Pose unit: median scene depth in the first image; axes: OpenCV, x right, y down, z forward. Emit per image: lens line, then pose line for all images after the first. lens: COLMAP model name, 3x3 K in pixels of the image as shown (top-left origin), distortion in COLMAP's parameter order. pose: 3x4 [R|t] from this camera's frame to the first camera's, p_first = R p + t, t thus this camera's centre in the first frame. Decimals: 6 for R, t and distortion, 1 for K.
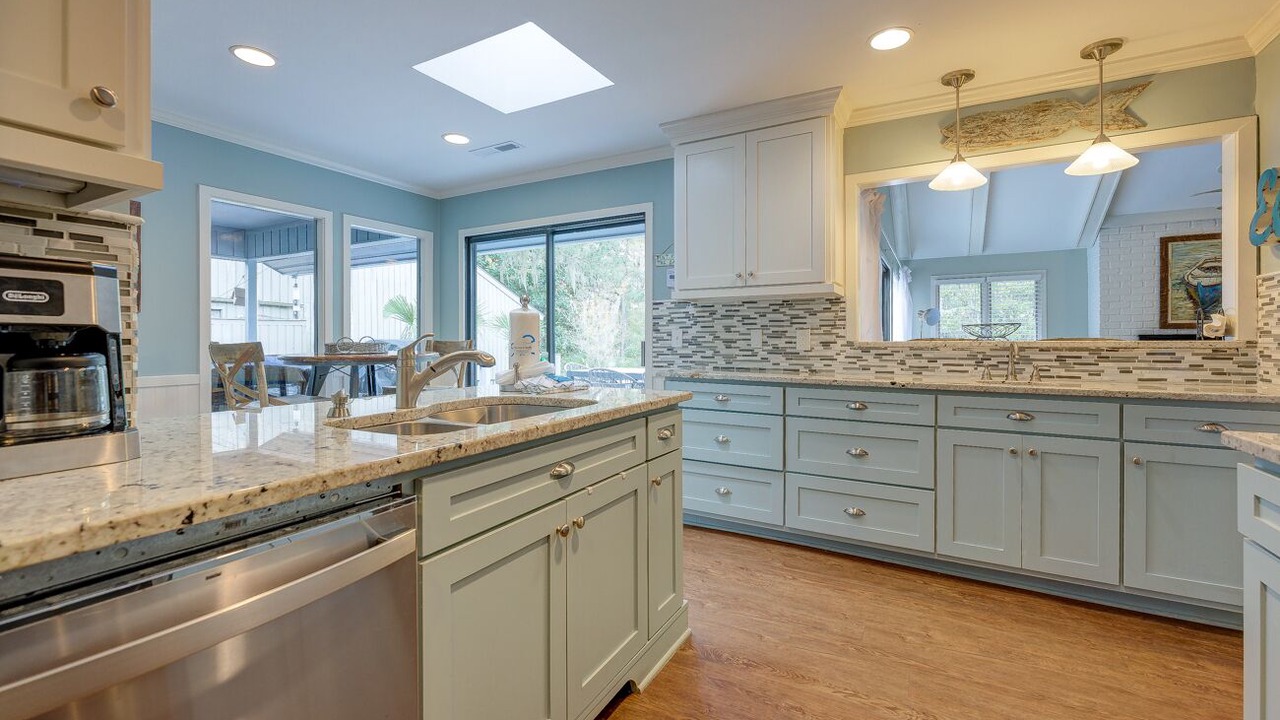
lens RADIAL K [[535.7, 0, 632.5], [0, 535.7, 341.8], [0, 0, 1]] dist [0.003005, -0.000018]
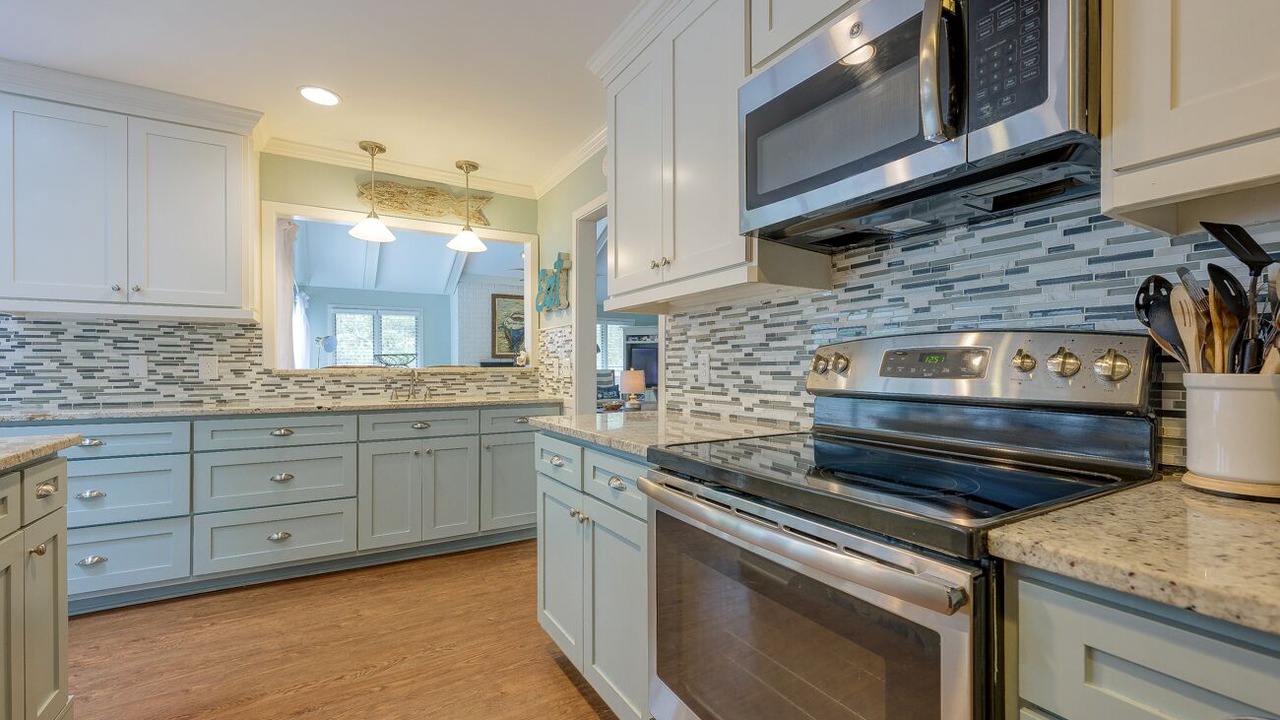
lens RADIAL K [[525.4, 0, 640.0], [0, 525.4, 360.0], [0, 0, 1]] dist [-0.000125, -0.000059]
pose [[0.492923, 0.008128, 0.870035, -0.110206], [0.004182, 0.999923, -0.011711, -0.003558], [-0.870063, 0.009411, 0.492851, -0.085592]]
